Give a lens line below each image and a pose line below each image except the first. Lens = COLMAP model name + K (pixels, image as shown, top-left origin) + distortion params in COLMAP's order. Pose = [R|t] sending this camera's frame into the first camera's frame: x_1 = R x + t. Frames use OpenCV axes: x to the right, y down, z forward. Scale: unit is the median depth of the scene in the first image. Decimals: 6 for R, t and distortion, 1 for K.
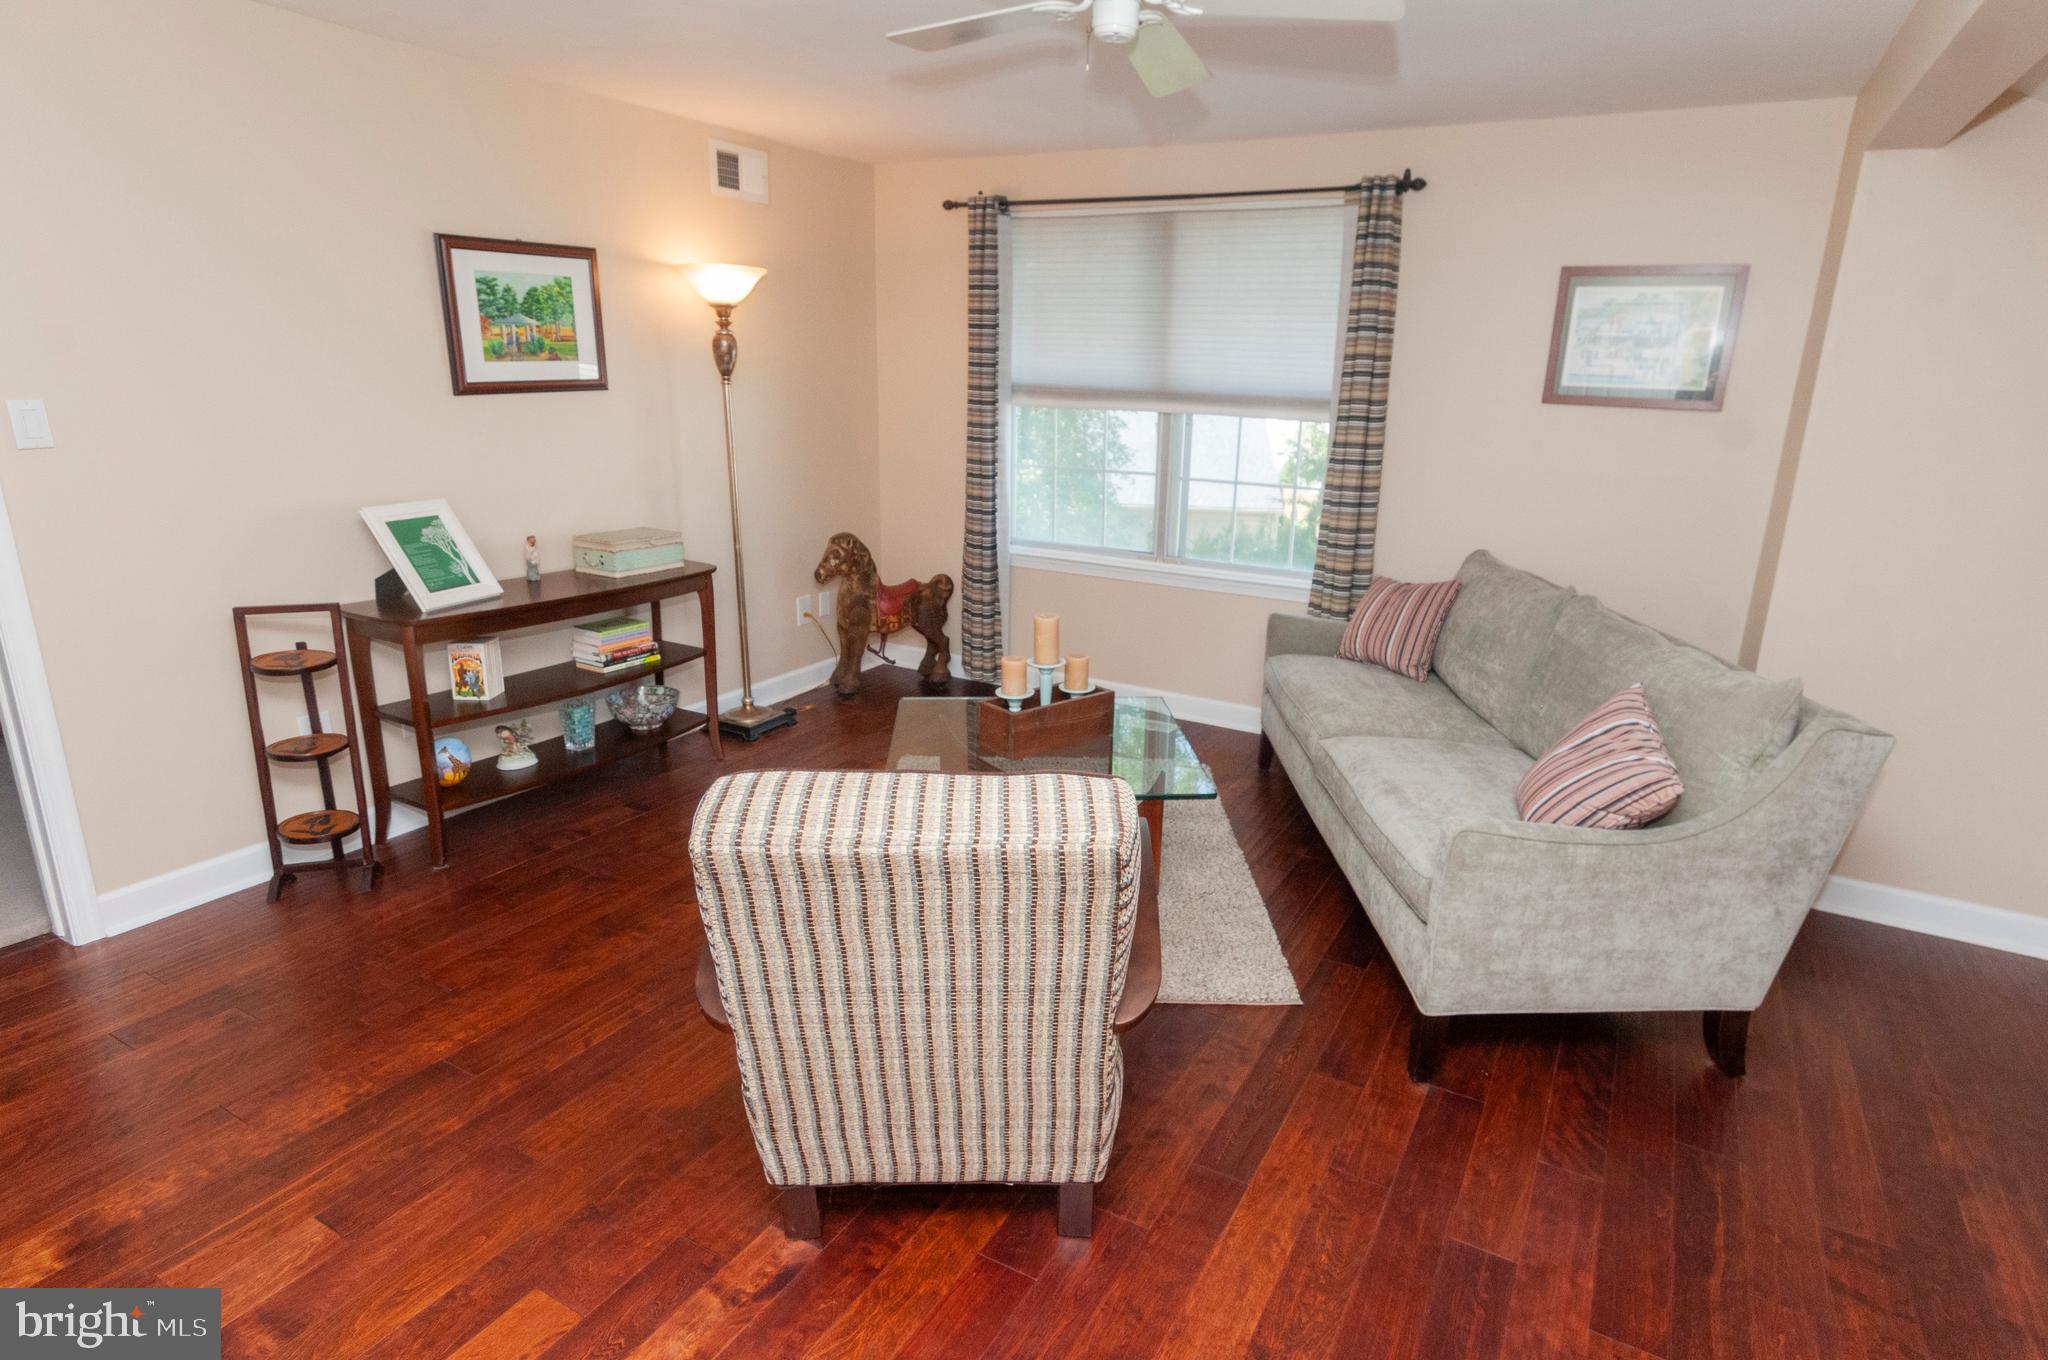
lens RADIAL K [[1088.9, 0, 1083.5], [0, 1088.9, 670.3], [0, 0, 1]] dist [-0.000771, 0.009059]
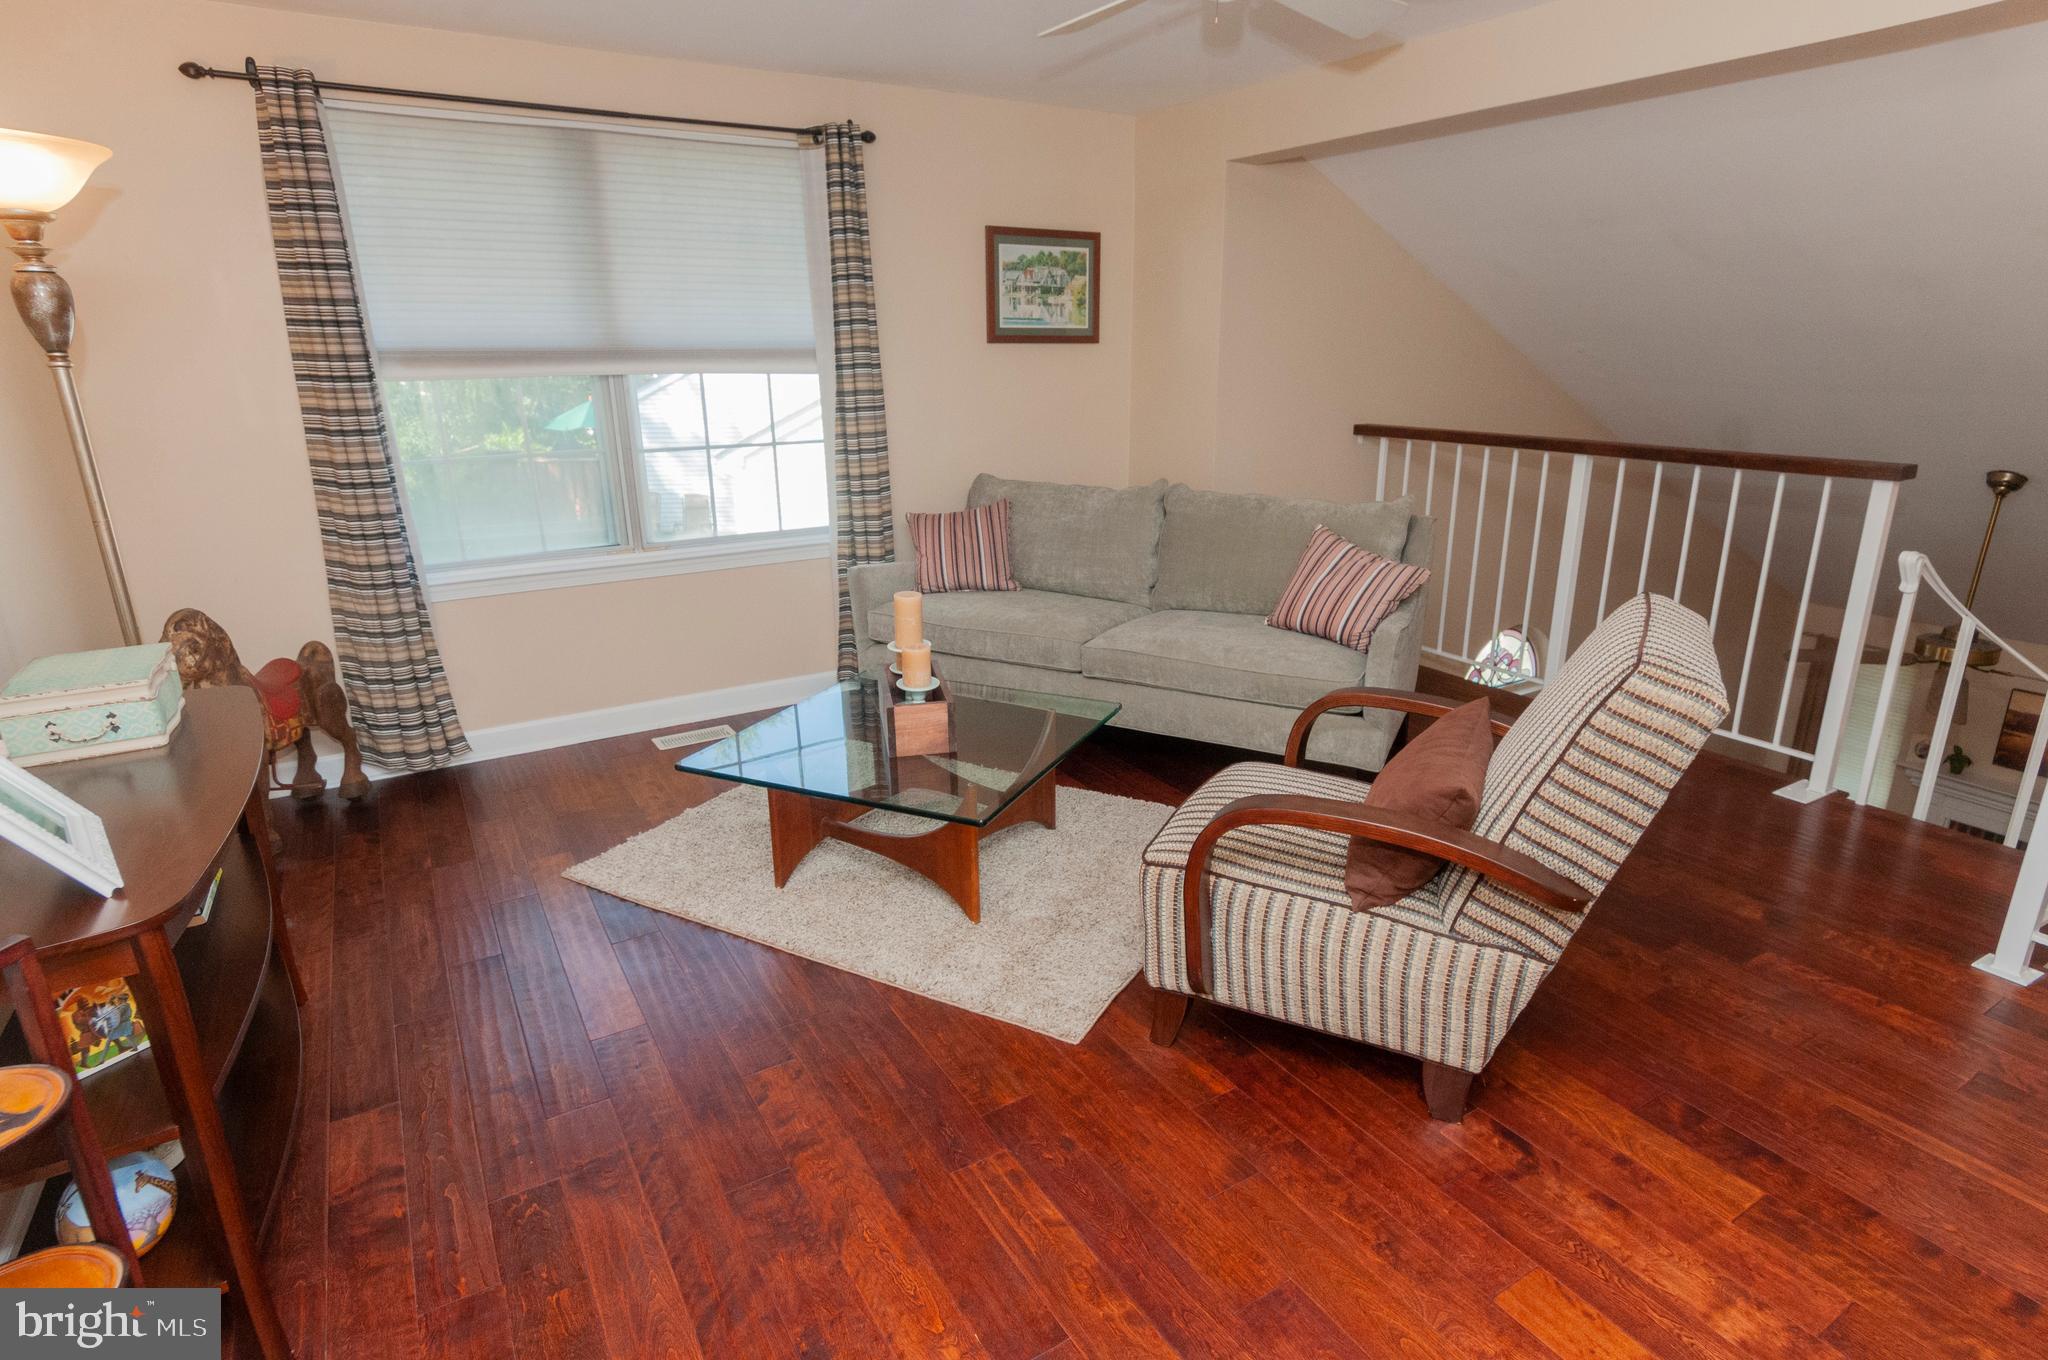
lens RADIAL K [[1065.2, 0, 1030.8], [0, 1065.2, 670.6], [0, 0, 1]] dist [-0.013327, -0.000576]
pose [[0.497988, -0.286853, 0.818366, -0.592937], [0.248821, 0.951289, 0.182034, -0.105856], [-0.830720, 0.112976, 0.545106, 0.372953]]
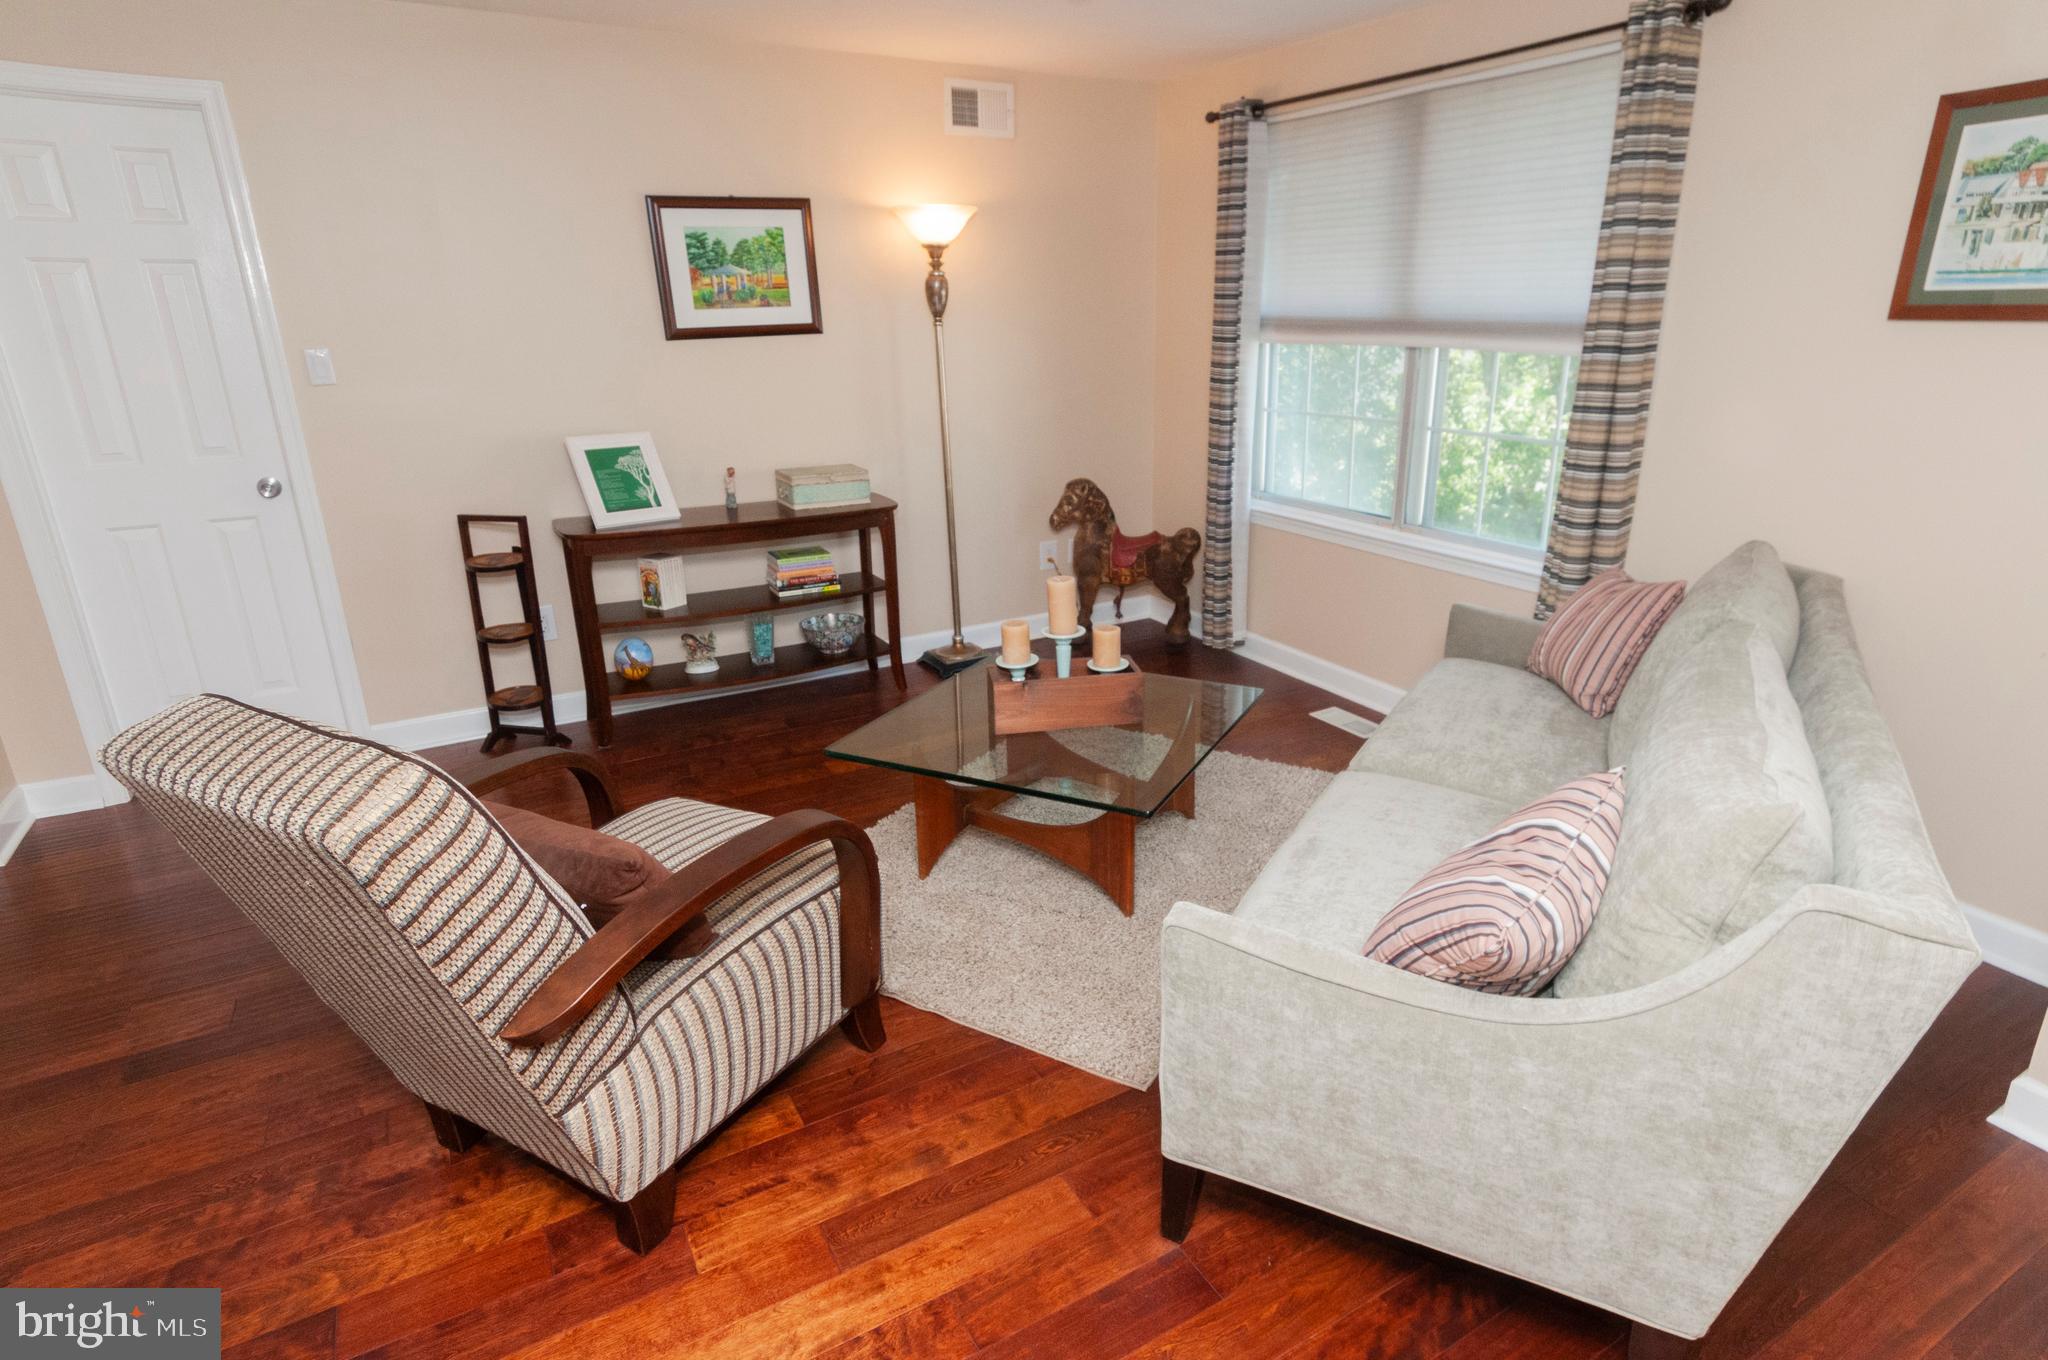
lens RADIAL K [[1088.9, 0, 1083.5], [0, 1088.9, 670.3], [0, 0, 1]] dist [-0.000771, 0.009059]
pose [[0.861700, 0.128877, -0.490778, 0.351417], [-0.106367, 0.991597, 0.073633, -0.035956], [0.496144, -0.011247, 0.868167, 0.198002]]
